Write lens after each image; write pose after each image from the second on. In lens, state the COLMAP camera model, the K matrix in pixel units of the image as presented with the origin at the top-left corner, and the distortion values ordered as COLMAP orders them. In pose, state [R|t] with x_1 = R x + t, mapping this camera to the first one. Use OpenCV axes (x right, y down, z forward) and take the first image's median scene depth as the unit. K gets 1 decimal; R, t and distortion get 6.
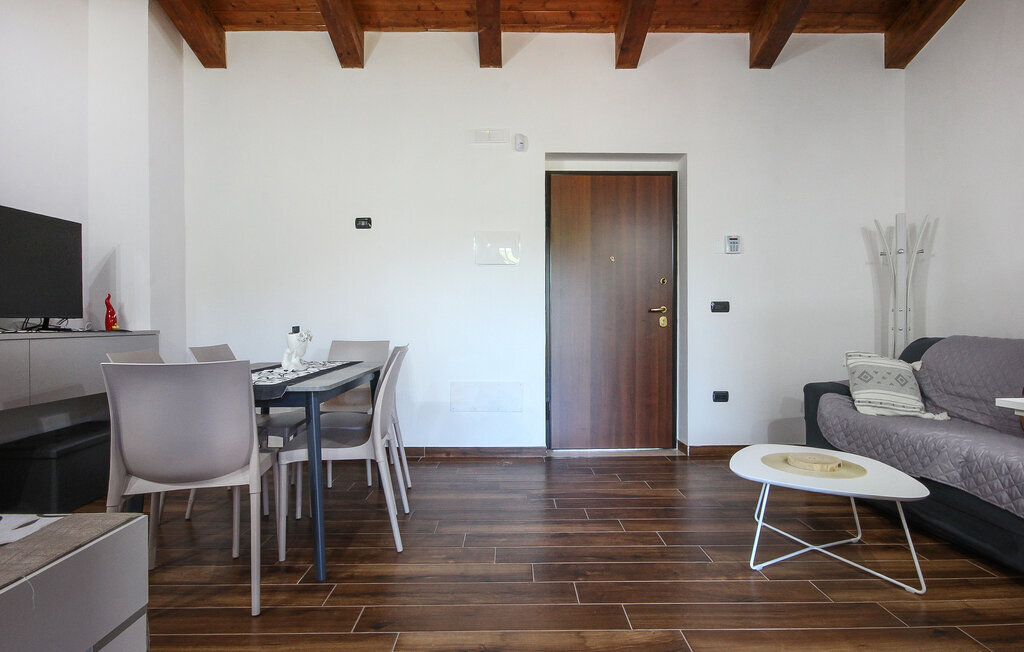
lens RADIAL K [[512.6, 0, 512.0], [0, 512.6, 326.0], [0, 0, 1]] dist [0.000433, -0.000115]
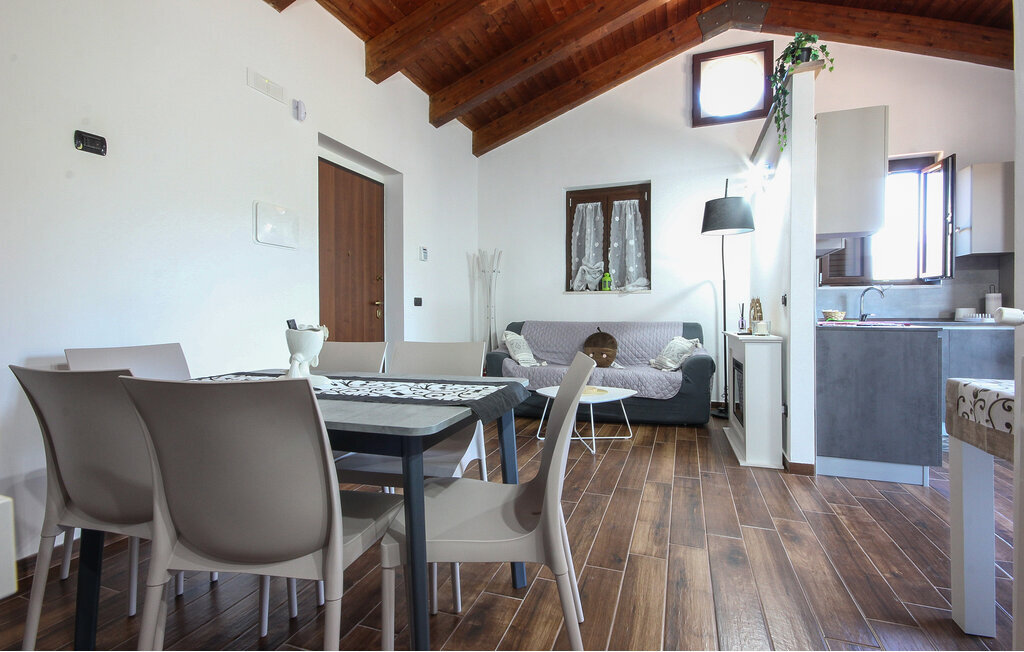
lens RADIAL K [[480.6, 0, 509.6], [0, 480.6, 315.0], [0, 0, 1]] dist [0.000220, 0.000023]
pose [[0.363023, -0.002216, 0.931777, -0.756975], [0.012703, 0.999916, -0.002571, 0.002377], [-0.931694, 0.012769, 0.363021, 0.438146]]
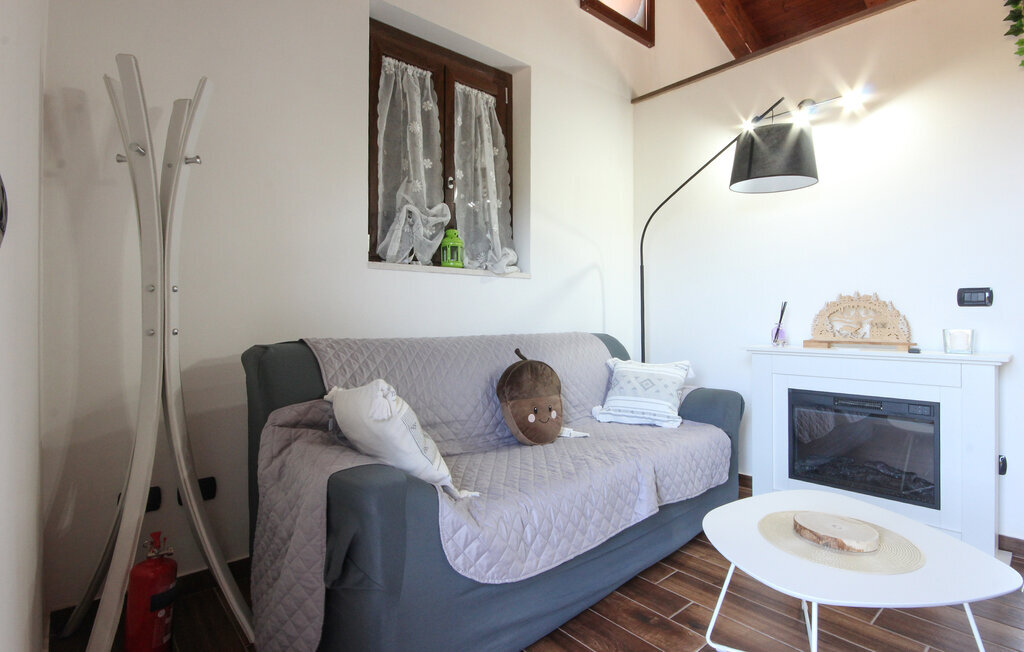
lens RADIAL K [[515.1, 0, 522.2], [0, 515.1, 314.0], [0, 0, 1]] dist [-0.000241, 0.001071]
pose [[-0.651576, 0.006549, 0.758555, 0.246908], [0.010387, 0.999946, 0.000289, -0.007807], [-0.758512, 0.008067, -0.651609, 1.202505]]
